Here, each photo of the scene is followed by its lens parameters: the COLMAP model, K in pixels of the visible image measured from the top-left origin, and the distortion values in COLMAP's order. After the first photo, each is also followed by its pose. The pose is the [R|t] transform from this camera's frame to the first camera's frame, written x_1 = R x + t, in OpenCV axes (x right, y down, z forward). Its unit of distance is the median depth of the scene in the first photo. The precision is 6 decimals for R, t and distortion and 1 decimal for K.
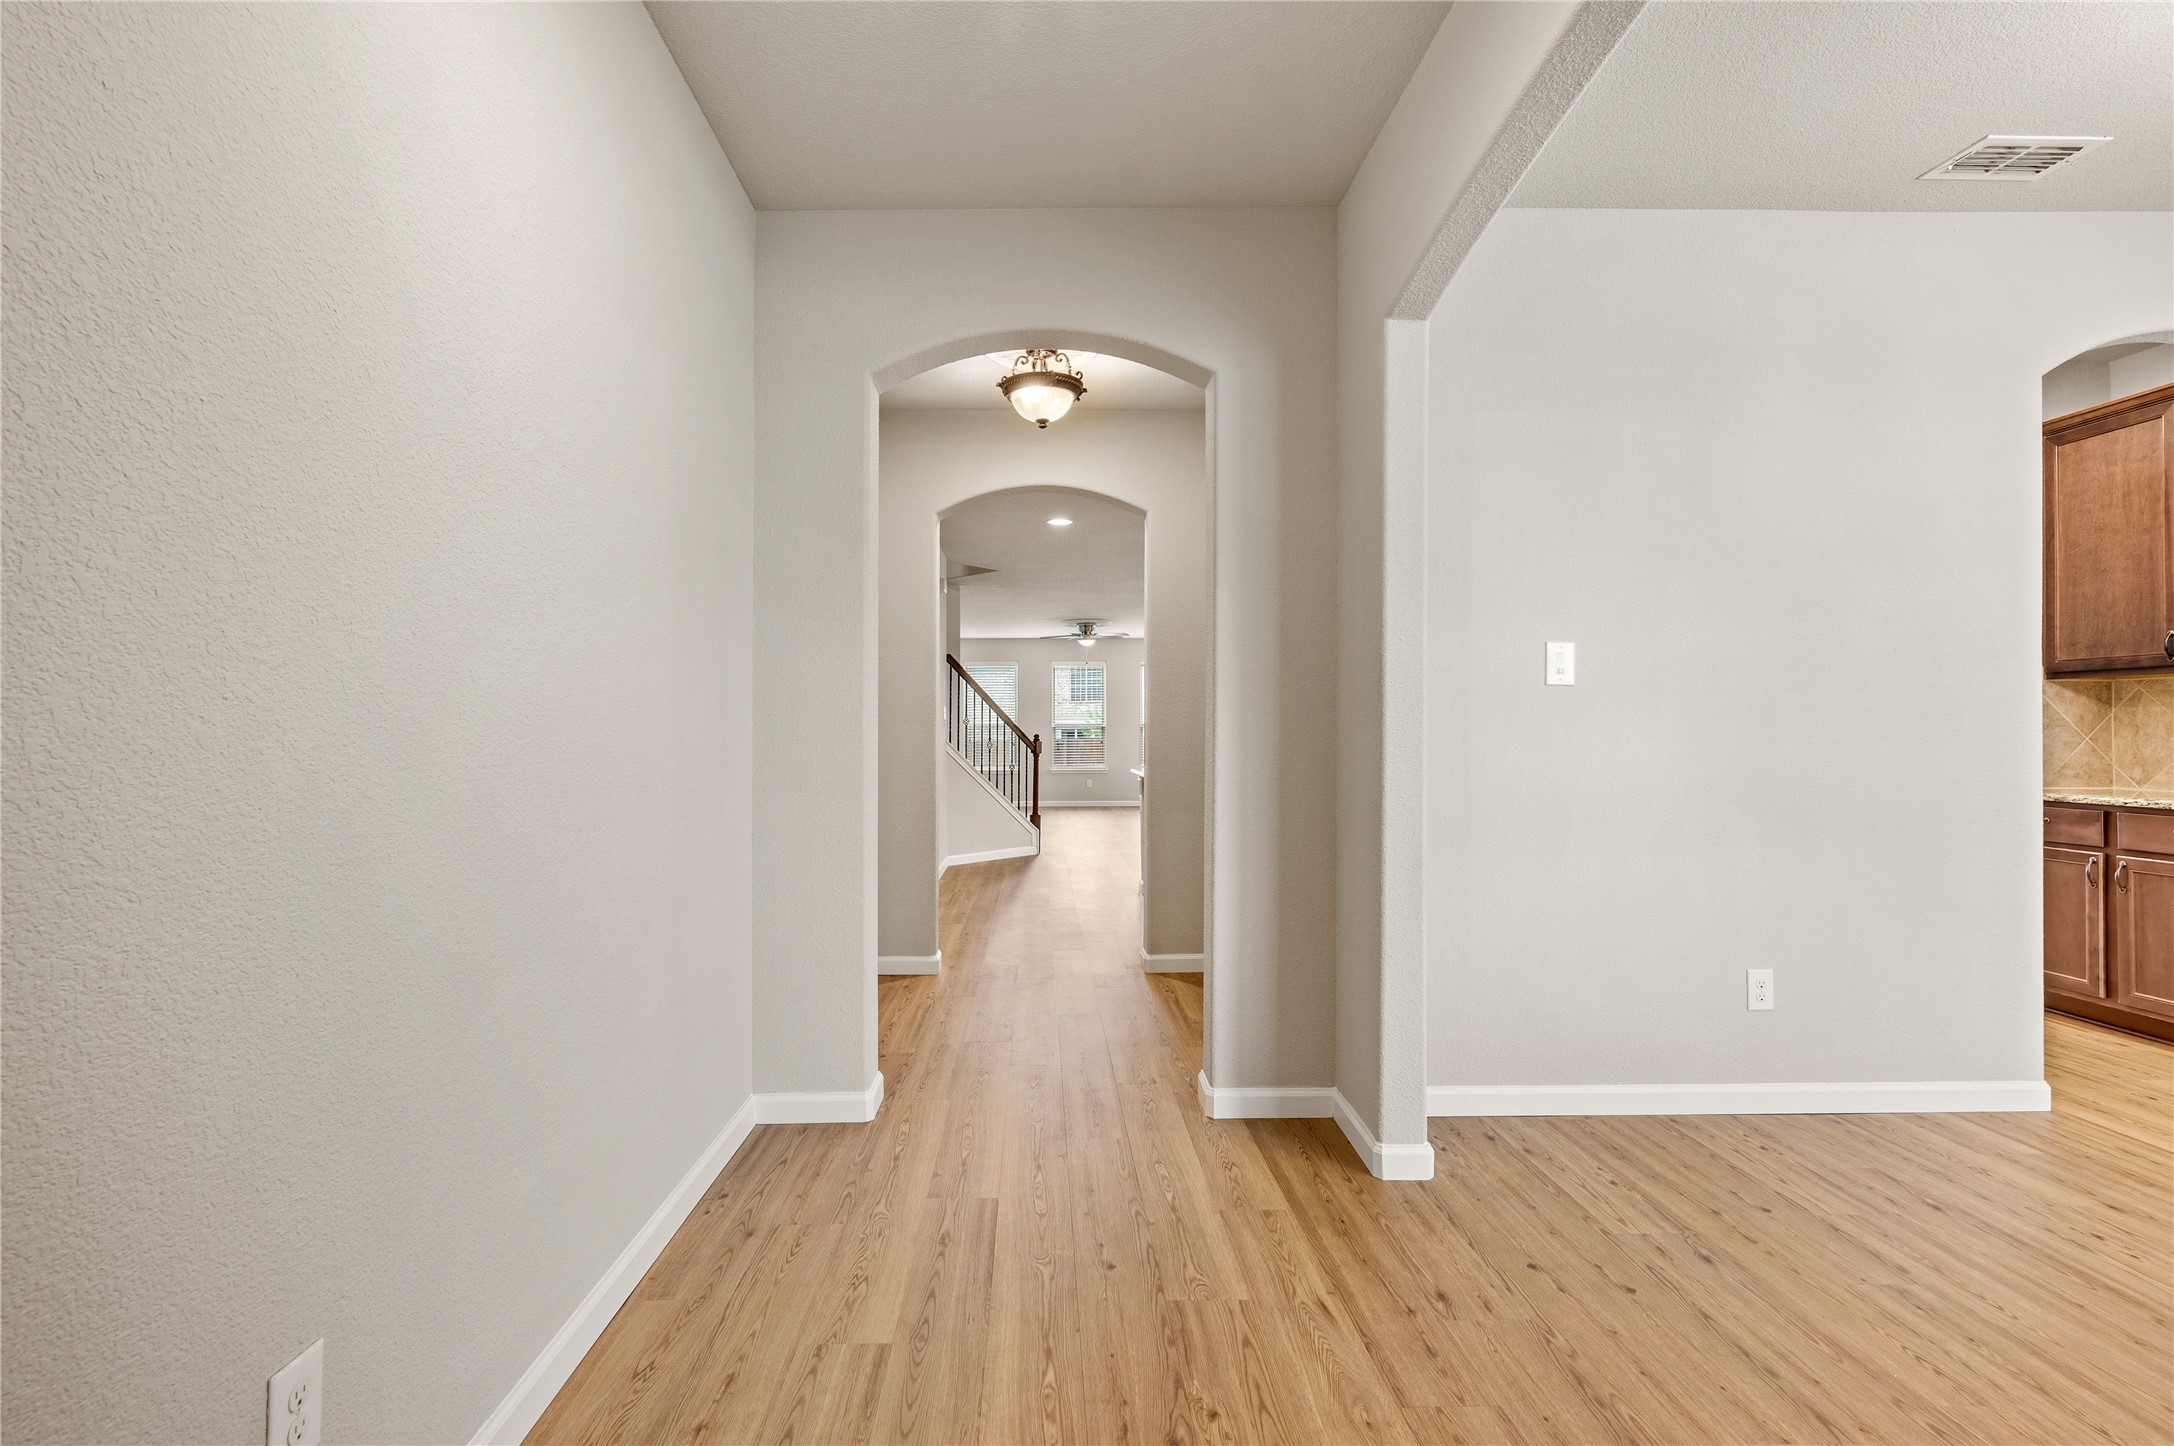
lens RADIAL K [[869.6, 0, 1087.4], [0, 869.6, 725.2], [0, 0, 1]] dist [-0.000604, 0.000075]
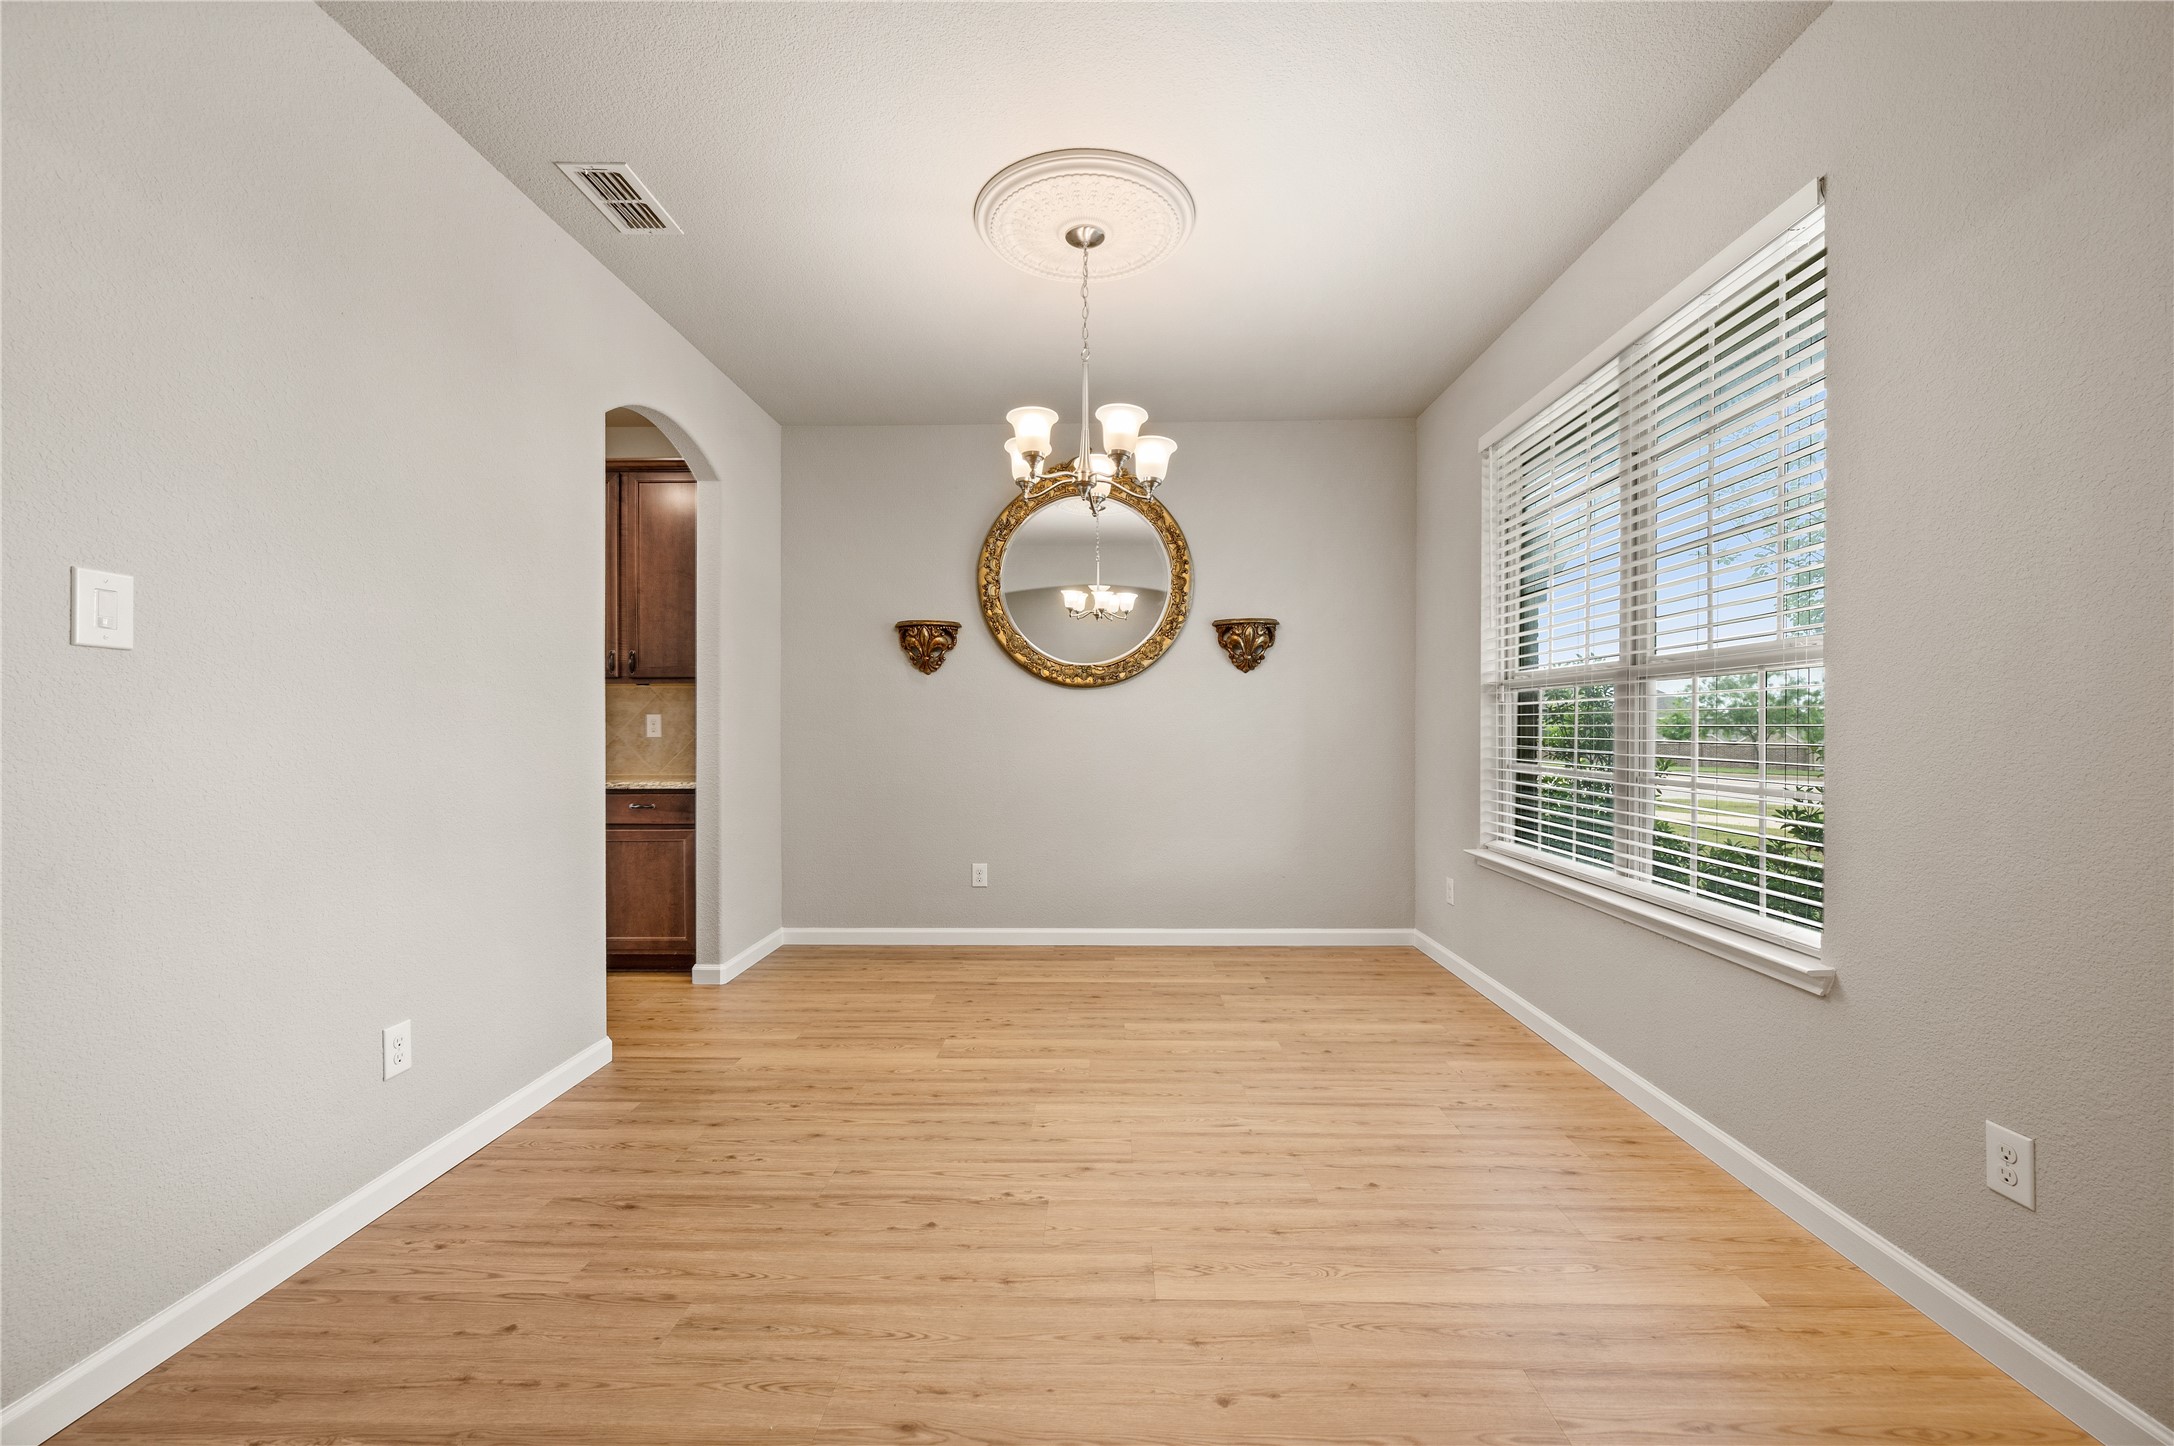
lens RADIAL K [[869.6, 0, 1095.7], [0, 869.6, 729.2], [0, 0, 1]] dist [-0.000604, 0.000075]
pose [[0.073323, -0.002771, 0.997304, 0.025410], [-0.003523, 0.999989, 0.003037, 0.004759], [-0.997302, -0.003736, 0.073313, 0.355999]]
